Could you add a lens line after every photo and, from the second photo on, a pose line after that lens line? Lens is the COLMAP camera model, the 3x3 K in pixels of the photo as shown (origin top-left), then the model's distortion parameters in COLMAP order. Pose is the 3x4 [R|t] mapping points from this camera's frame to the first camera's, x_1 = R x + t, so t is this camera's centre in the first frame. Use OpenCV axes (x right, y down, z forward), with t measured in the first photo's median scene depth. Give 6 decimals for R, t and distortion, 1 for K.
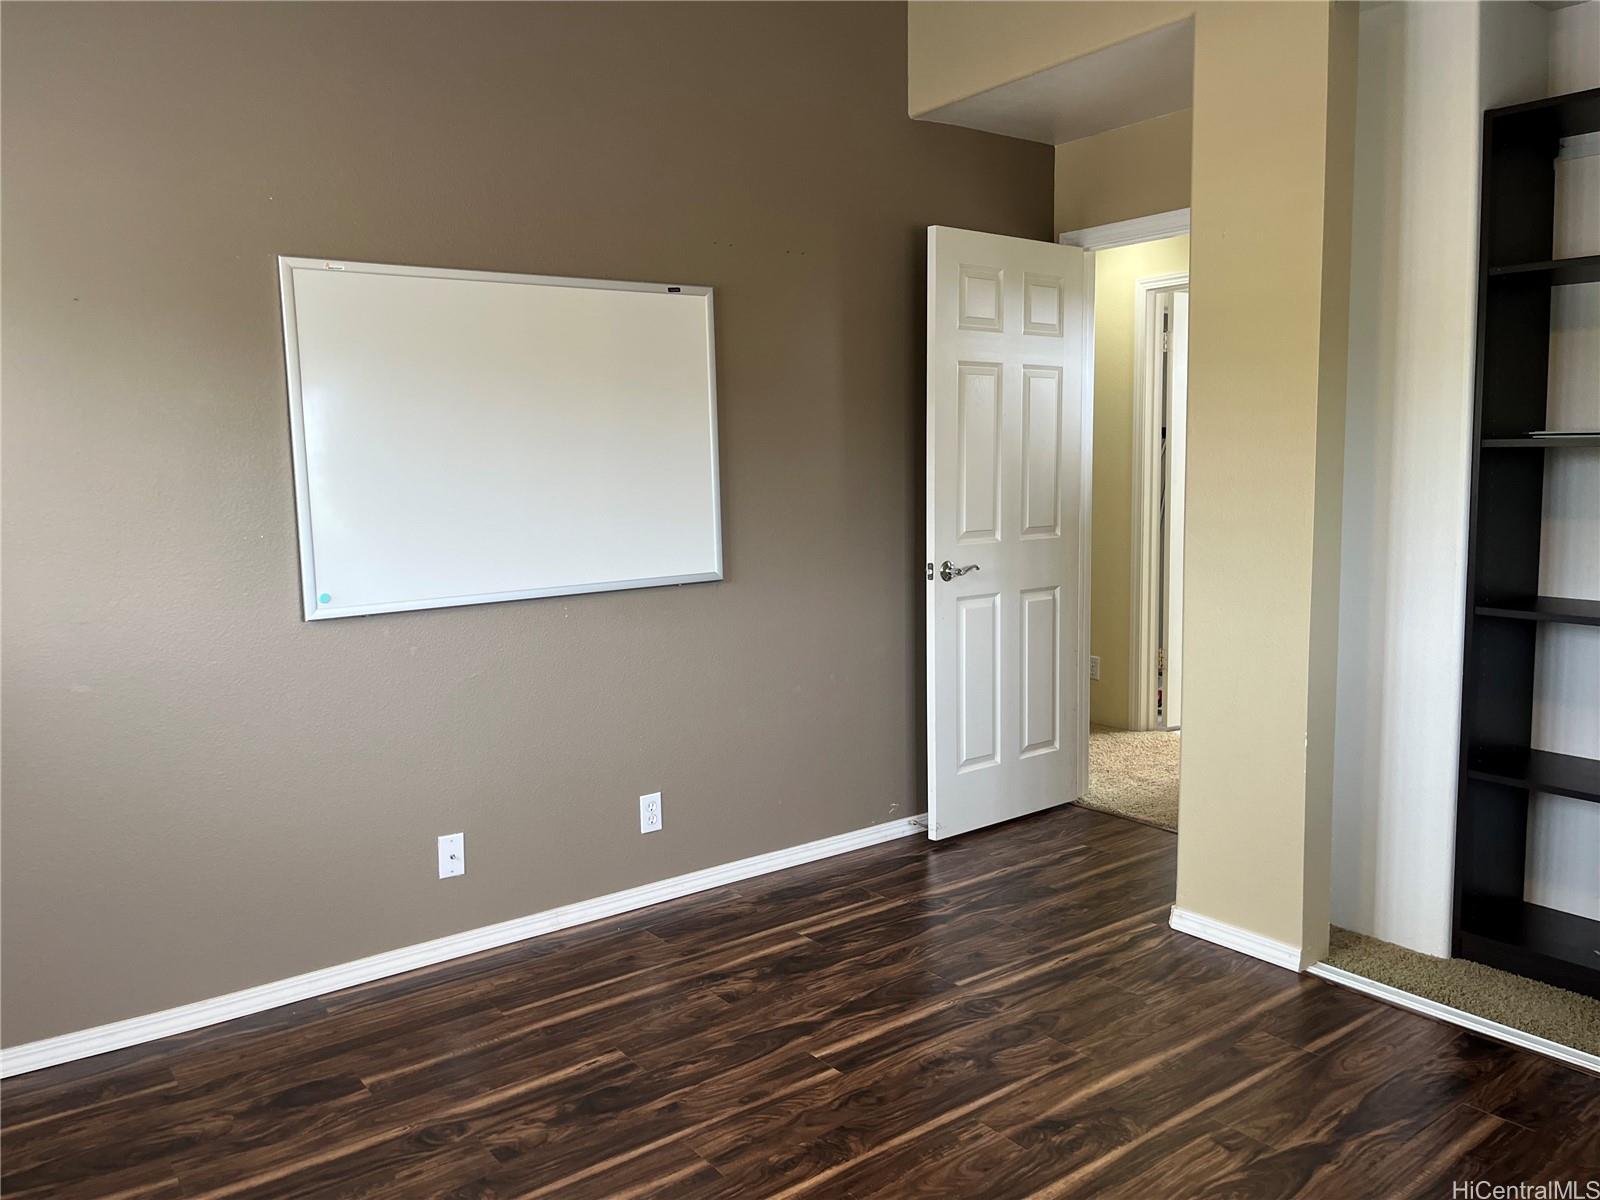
lens RADIAL K [[1208.5, 0, 795.8], [0, 1208.5, 596.2], [0, 0, 1]] dist [0.062709, -0.089499]
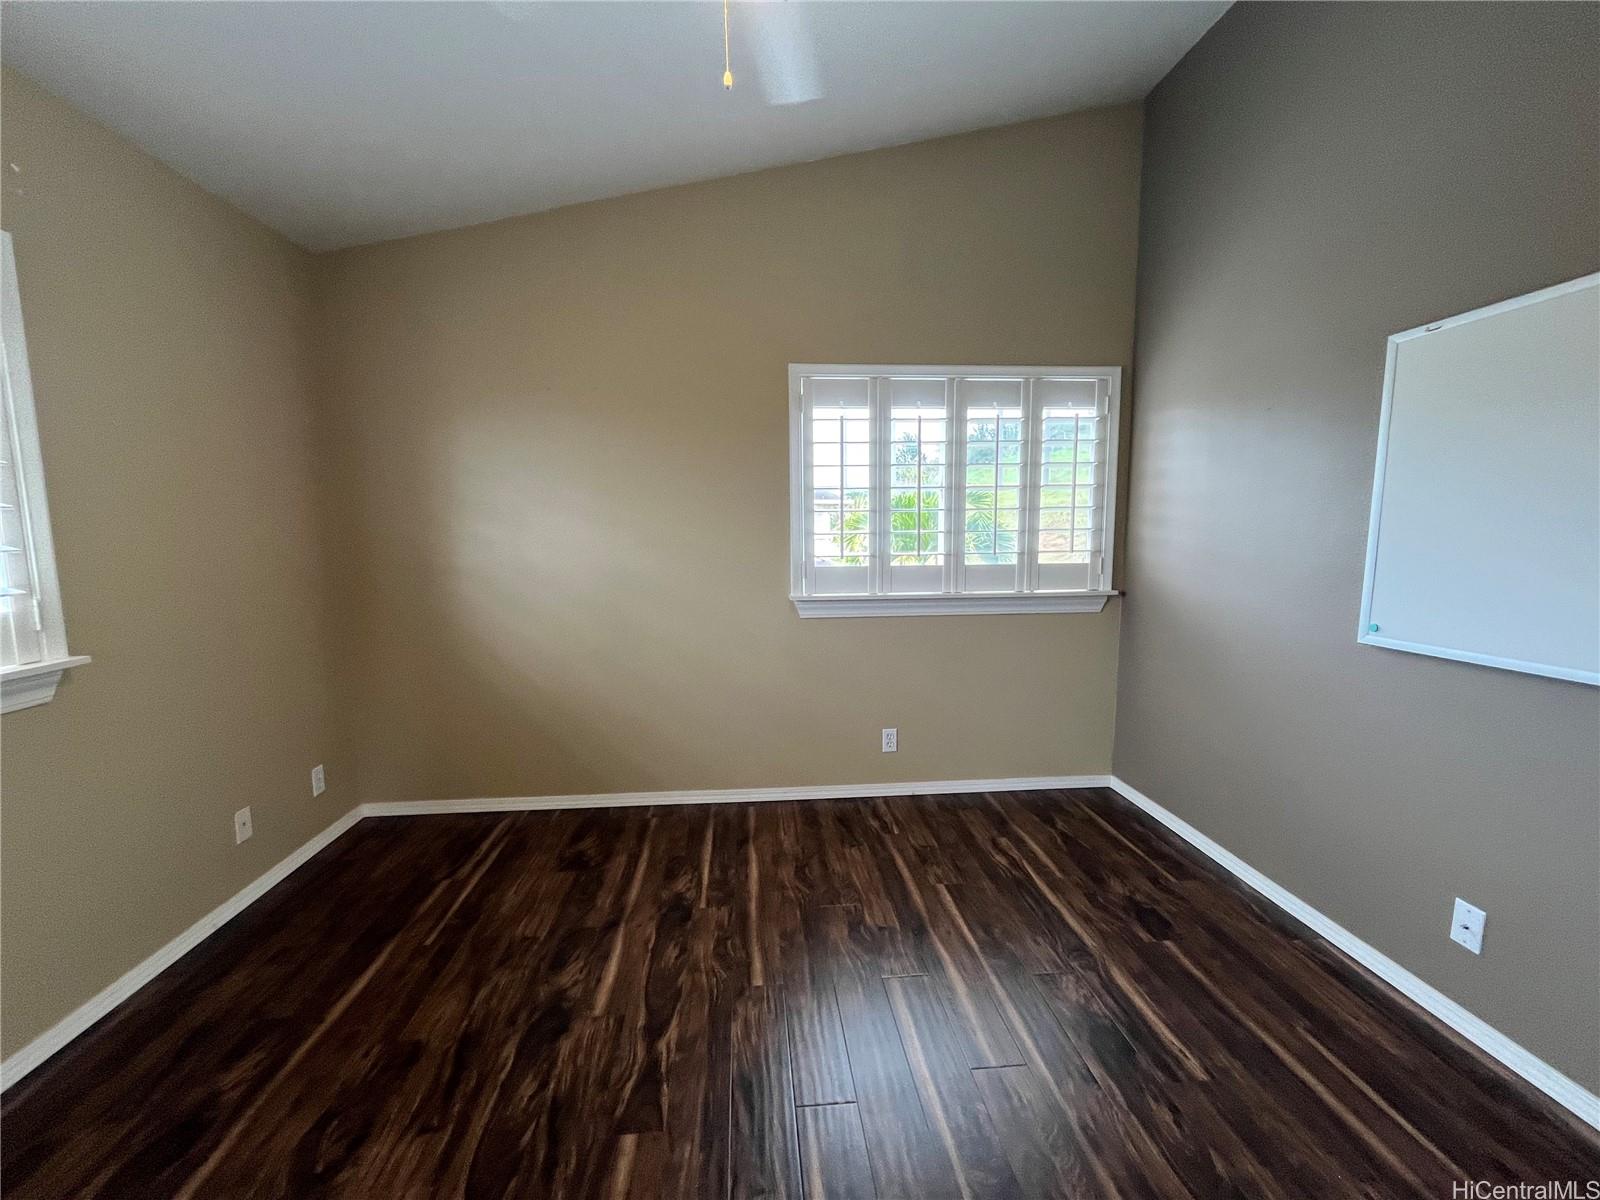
lens RADIAL K [[652.0, 0, 796.0], [0, 652.0, 610.5], [0, 0, 1]] dist [-0.007184, 0.001175]
pose [[-0.534009, 0.127471, -0.835814, 0.472979], [-0.082873, 0.975917, 0.201787, -0.103932], [0.841407, 0.177022, -0.510585, 0.947944]]
